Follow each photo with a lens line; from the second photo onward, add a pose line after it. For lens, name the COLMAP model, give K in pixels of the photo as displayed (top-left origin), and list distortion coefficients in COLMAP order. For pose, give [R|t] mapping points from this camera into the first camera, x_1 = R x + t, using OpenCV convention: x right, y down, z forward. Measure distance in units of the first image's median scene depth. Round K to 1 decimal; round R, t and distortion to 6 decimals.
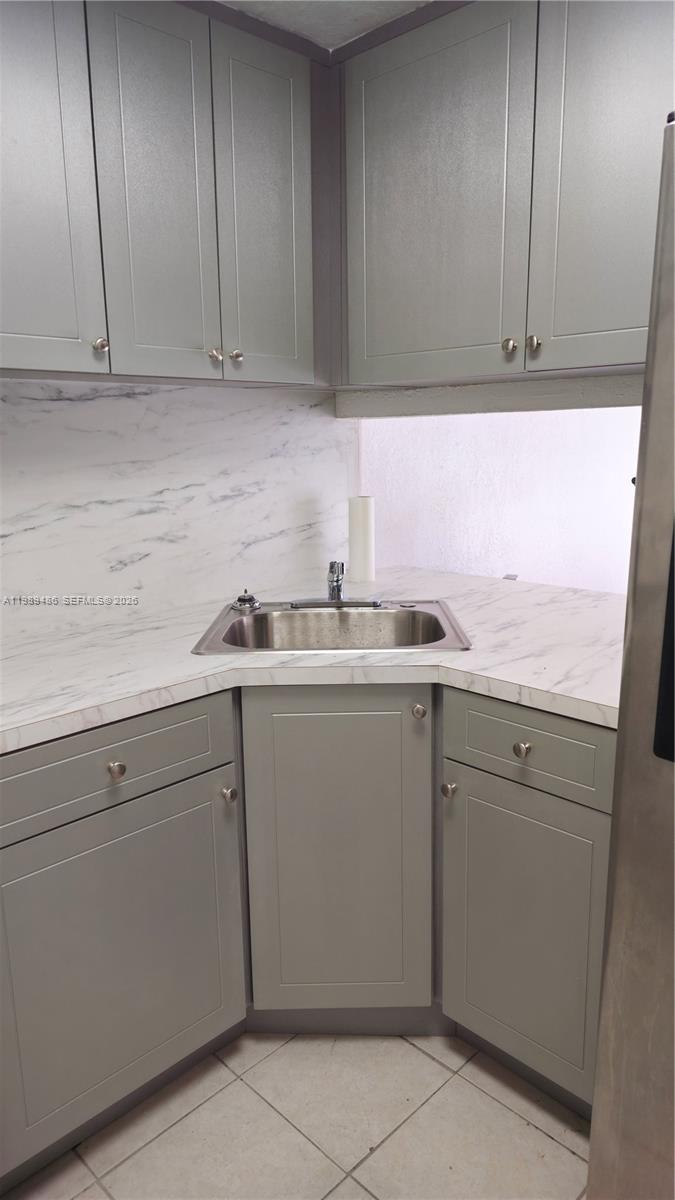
lens RADIAL K [[777.1, 0, 337.5], [0, 777.1, 600.0], [0, 0, 1]] dist [0.052763, -0.063199]
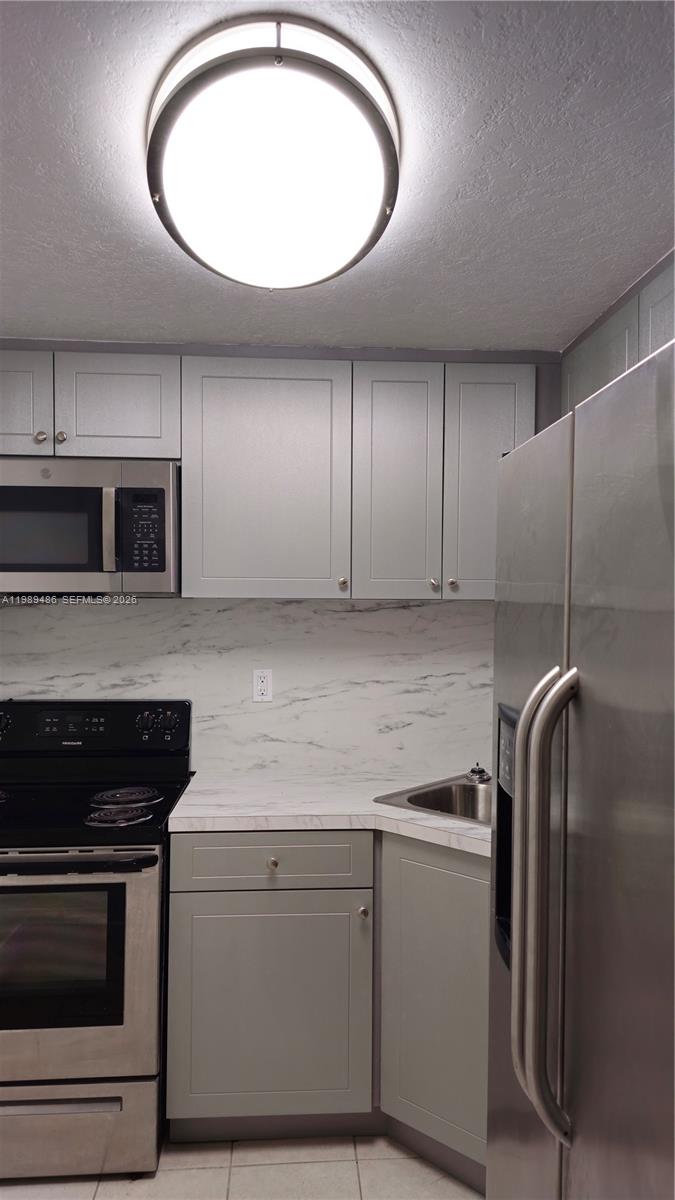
lens RADIAL K [[783.5, 0, 340.8], [0, 783.5, 603.7], [0, 0, 1]] dist [0.071793, -0.070282]
pose [[0.751786, 0.021400, -0.659060, 0.594081], [-0.152236, 0.978105, -0.141896, -0.056049], [0.641593, 0.207008, 0.738584, -0.105361]]
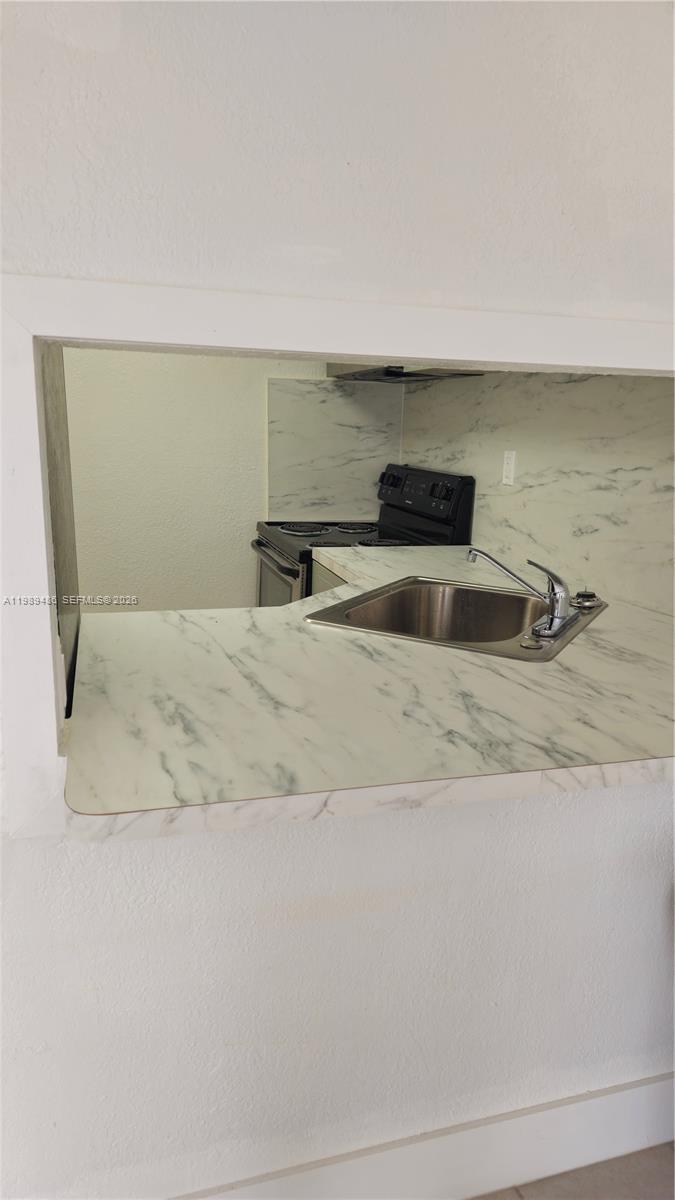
lens RADIAL K [[783.5, 0, 340.8], [0, 783.5, 603.7], [0, 0, 1]] dist [0.071793, -0.070282]
pose [[-0.469119, 0.208238, -0.858234, 0.910475], [-0.195249, 0.923300, 0.330750, -0.271683], [0.861281, 0.322730, -0.392479, 1.270014]]
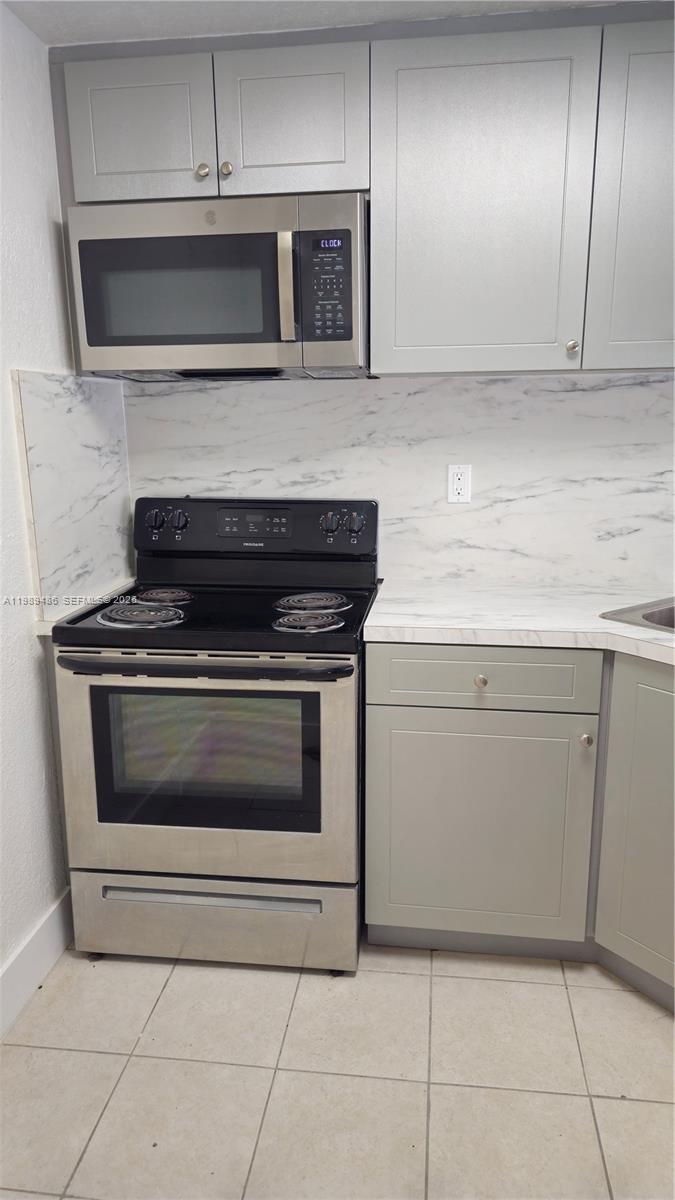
lens RADIAL K [[783.5, 0, 340.8], [0, 783.5, 603.7], [0, 0, 1]] dist [0.071793, -0.070282]
pose [[0.608314, 0.191762, -0.770182, 0.417514], [-0.163801, 0.979816, 0.114583, -0.017104], [0.776610, 0.056454, 0.627447, -0.015960]]
